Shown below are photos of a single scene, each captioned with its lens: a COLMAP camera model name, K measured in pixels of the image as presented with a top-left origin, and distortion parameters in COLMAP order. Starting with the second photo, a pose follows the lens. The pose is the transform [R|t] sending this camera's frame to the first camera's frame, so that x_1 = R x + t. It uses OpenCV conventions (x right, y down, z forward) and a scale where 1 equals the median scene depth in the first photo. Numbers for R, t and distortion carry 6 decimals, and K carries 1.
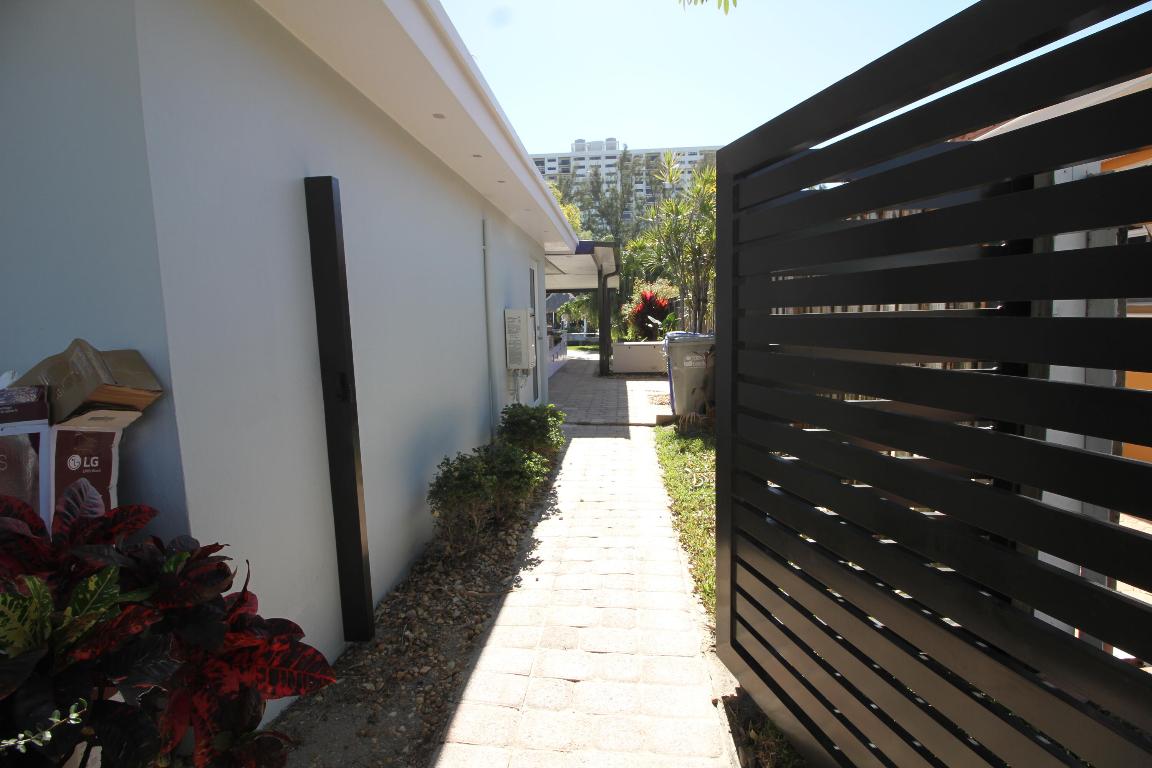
lens RADIAL K [[533.3, 0, 576.6], [0, 533.3, 384.1], [0, 0, 1]] dist [-0.006899, -0.008022]
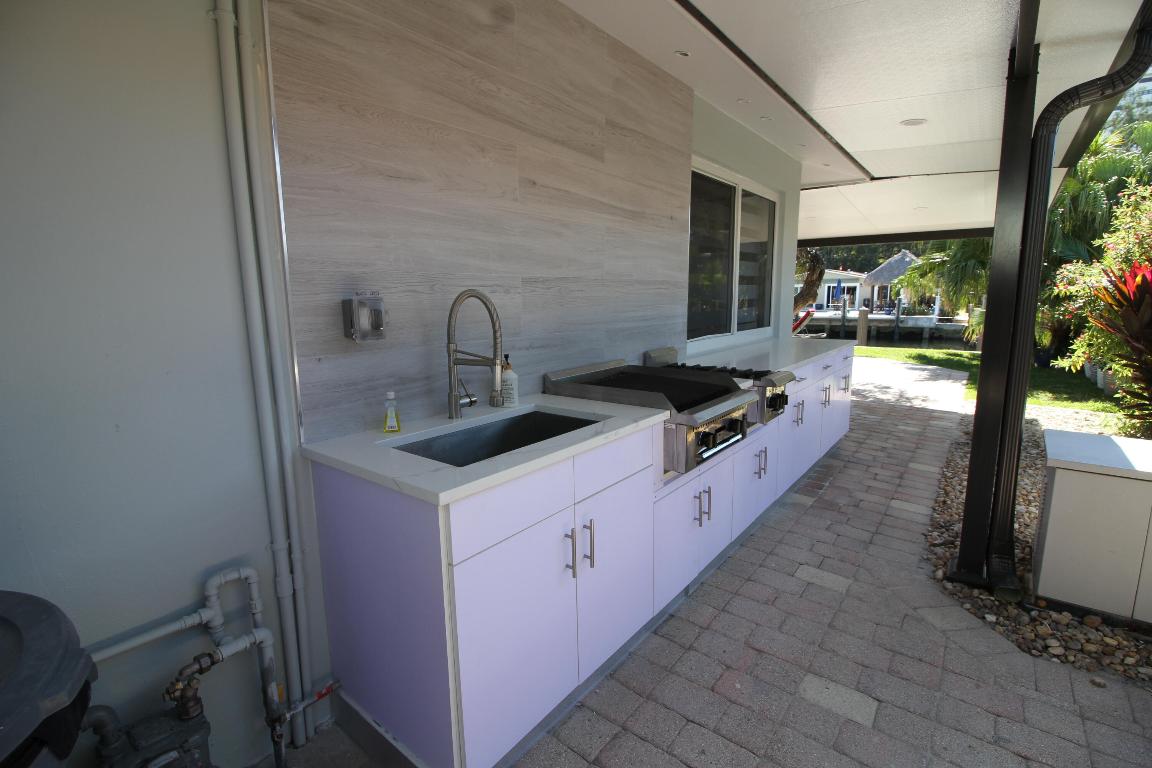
lens RADIAL K [[533.3, 0, 575.6], [0, 533.3, 381.0], [0, 0, 1]] dist [-0.006899, -0.008022]
pose [[0.835680, 0.097501, -0.540493, 0.015741], [-0.073068, 0.995105, 0.066536, -0.075066], [0.544334, -0.016110, 0.838714, 0.542855]]
